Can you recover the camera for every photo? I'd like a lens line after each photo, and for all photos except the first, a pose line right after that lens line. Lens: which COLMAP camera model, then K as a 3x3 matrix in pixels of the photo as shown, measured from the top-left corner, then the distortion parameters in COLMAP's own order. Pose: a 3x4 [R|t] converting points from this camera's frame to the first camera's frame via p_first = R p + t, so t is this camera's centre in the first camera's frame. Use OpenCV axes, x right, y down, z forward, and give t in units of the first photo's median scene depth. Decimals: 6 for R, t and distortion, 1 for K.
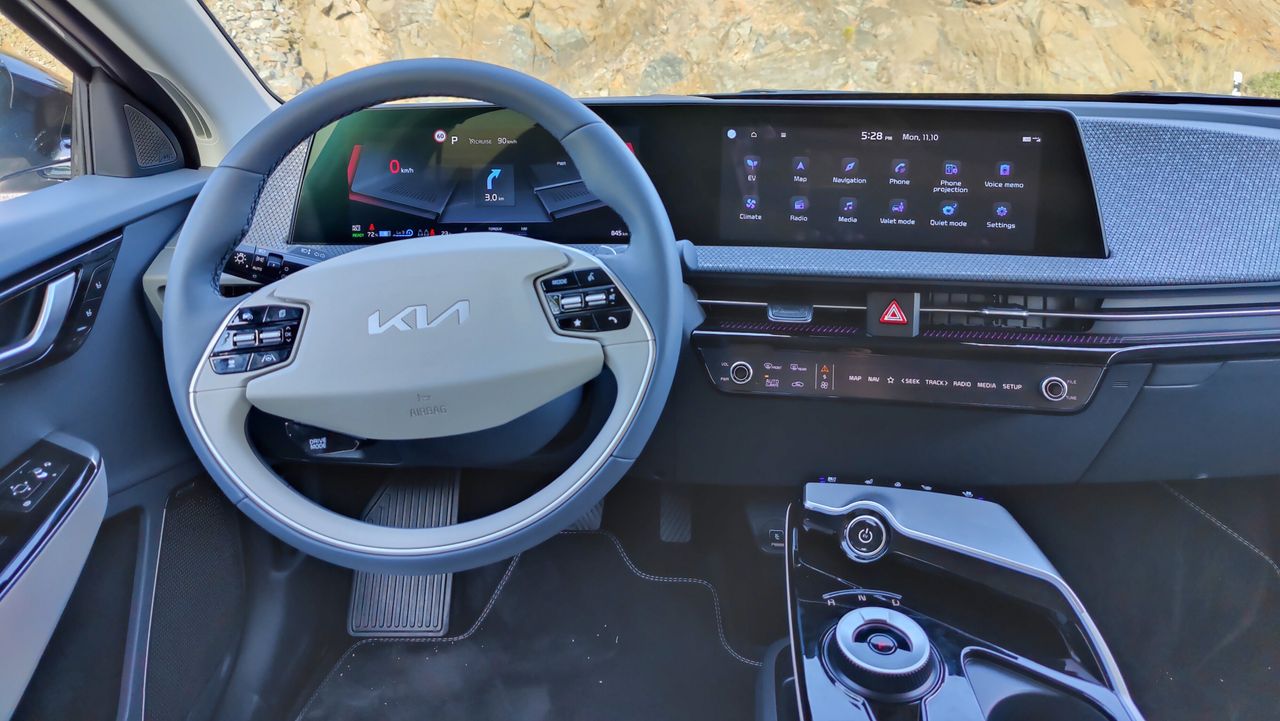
lens RADIAL K [[924.2, 0, 640.0], [0, 924.2, 360.5], [0, 0, 1]] dist [0.019876, 0.003812]
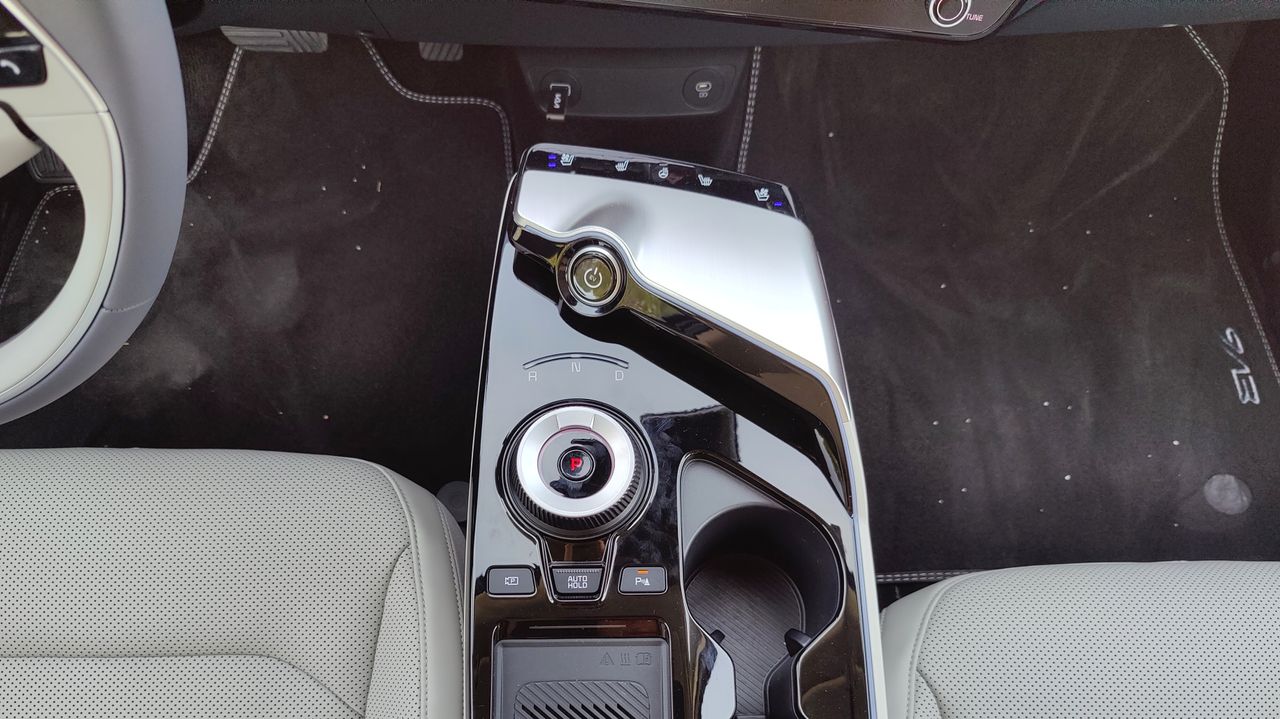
lens RADIAL K [[924.2, 0, 640.0], [0, 924.2, 359.5], [0, 0, 1]] dist [0.019876, 0.003812]
pose [[0.999836, -0.009276, 0.015579, 0.285763], [-0.005379, 0.668794, 0.743429, -0.300282], [-0.017315, -0.743390, 0.668634, 0.529911]]
